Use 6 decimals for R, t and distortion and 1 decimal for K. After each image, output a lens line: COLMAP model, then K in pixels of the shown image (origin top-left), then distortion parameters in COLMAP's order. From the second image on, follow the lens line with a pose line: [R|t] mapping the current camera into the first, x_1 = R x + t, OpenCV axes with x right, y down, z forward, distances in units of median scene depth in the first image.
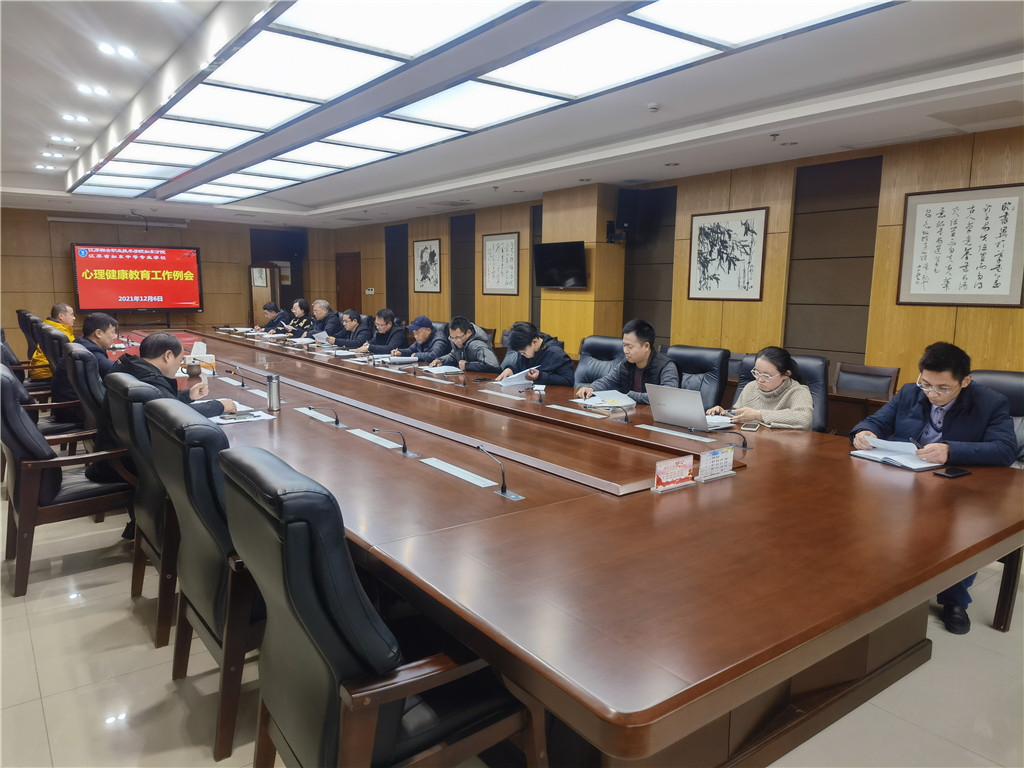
lens RADIAL K [[686.6, 0, 512.0], [0, 686.6, 384.0], [0, 0, 1]] dist [0.066776, -0.004542]
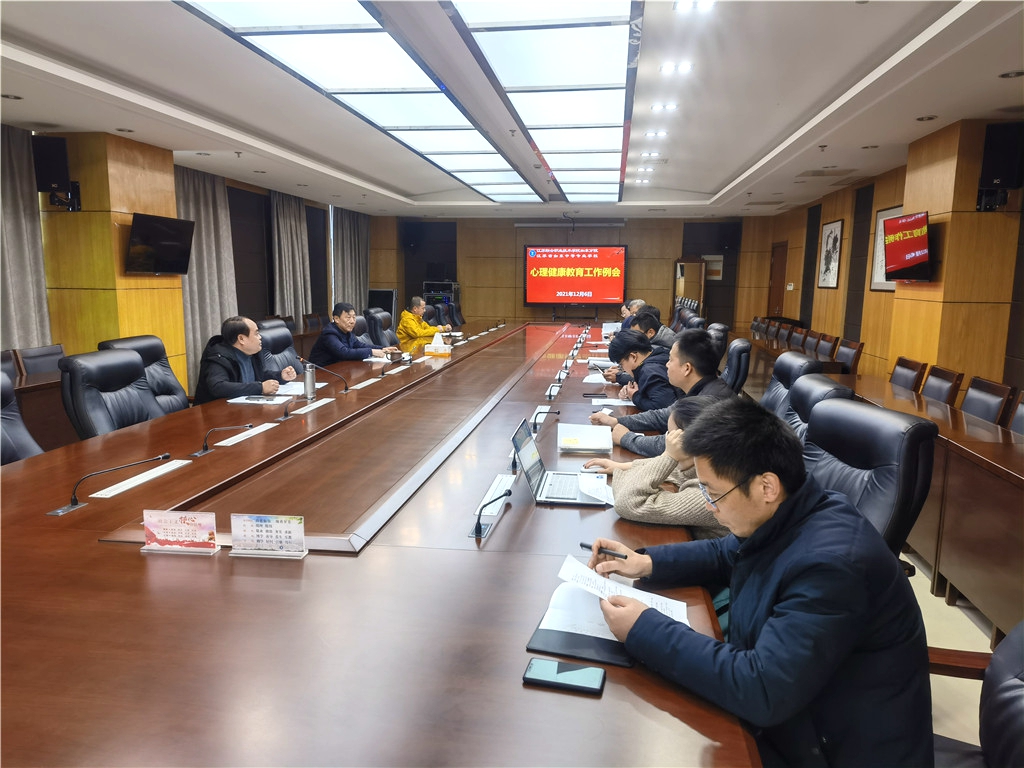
lens RADIAL K [[719.7, 0, 514.3], [0, 719.7, 373.3], [0, 0, 1]] dist [0.094072, 0.000995]
pose [[0.705782, 0.093467, -0.702236, 0.212621], [-0.104515, 0.994149, 0.027277, -0.019844], [0.700677, 0.054143, 0.711421, 0.143212]]
